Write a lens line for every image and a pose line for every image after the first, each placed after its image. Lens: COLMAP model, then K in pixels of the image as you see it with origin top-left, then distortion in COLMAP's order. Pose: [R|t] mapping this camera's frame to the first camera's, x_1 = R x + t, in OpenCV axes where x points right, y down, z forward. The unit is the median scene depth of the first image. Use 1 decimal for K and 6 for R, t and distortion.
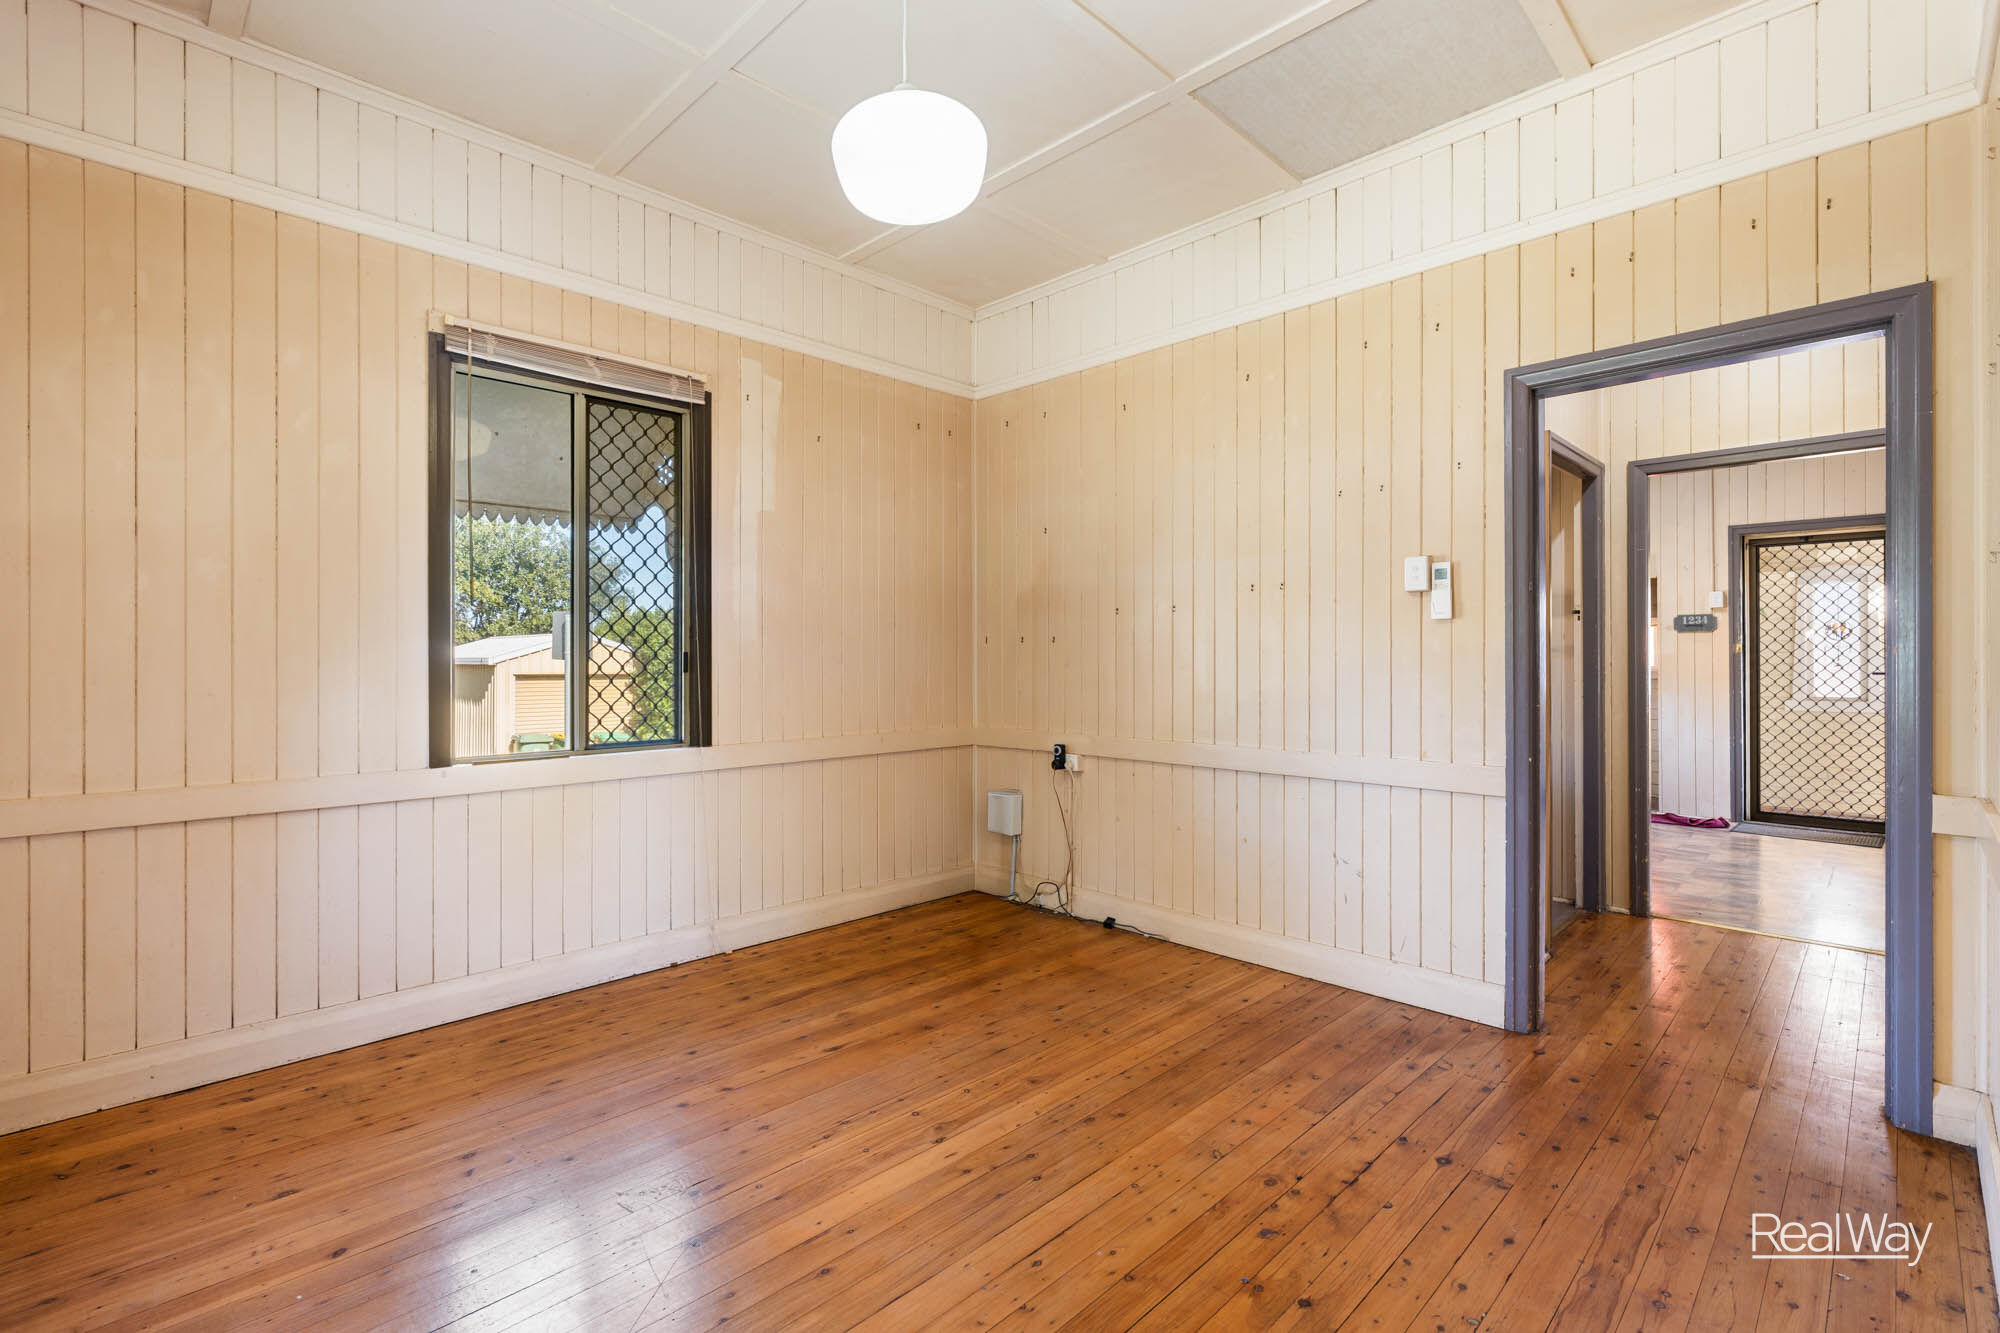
lens RADIAL K [[912.1, 0, 992.7], [0, 912.1, 659.4], [0, 0, 1]] dist [-0.001869, 0.000289]
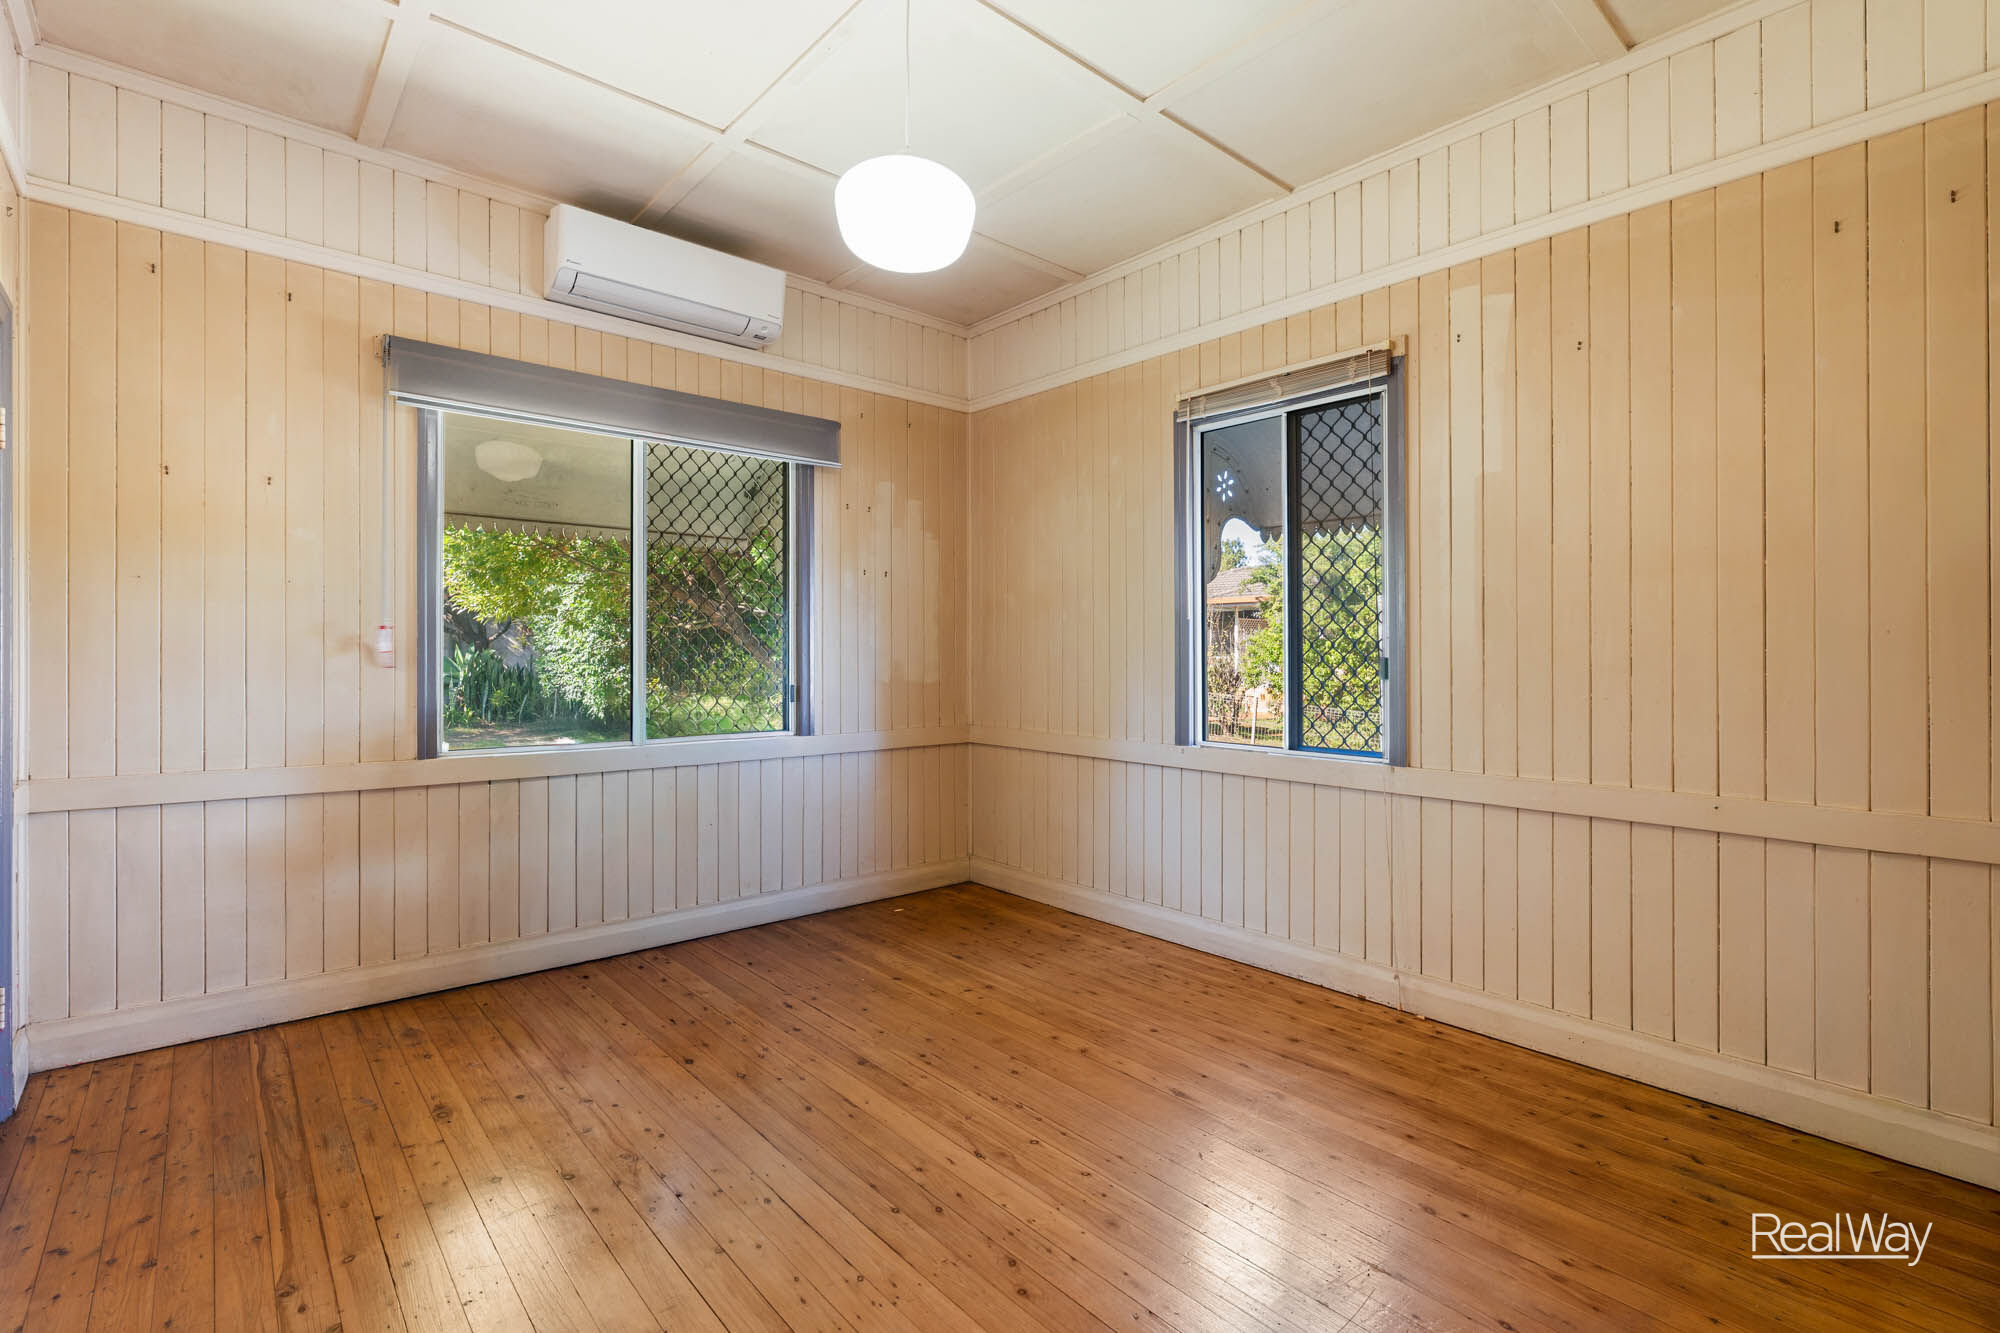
lens RADIAL K [[912.1, 0, 995.2], [0, 912.1, 654.7], [0, 0, 1]] dist [-0.001869, 0.000289]
pose [[-0.066279, 0.001790, -0.997800, 0.630785], [-0.009677, 0.999950, 0.002437, -0.008945], [0.997754, 0.009817, -0.066258, 0.740025]]
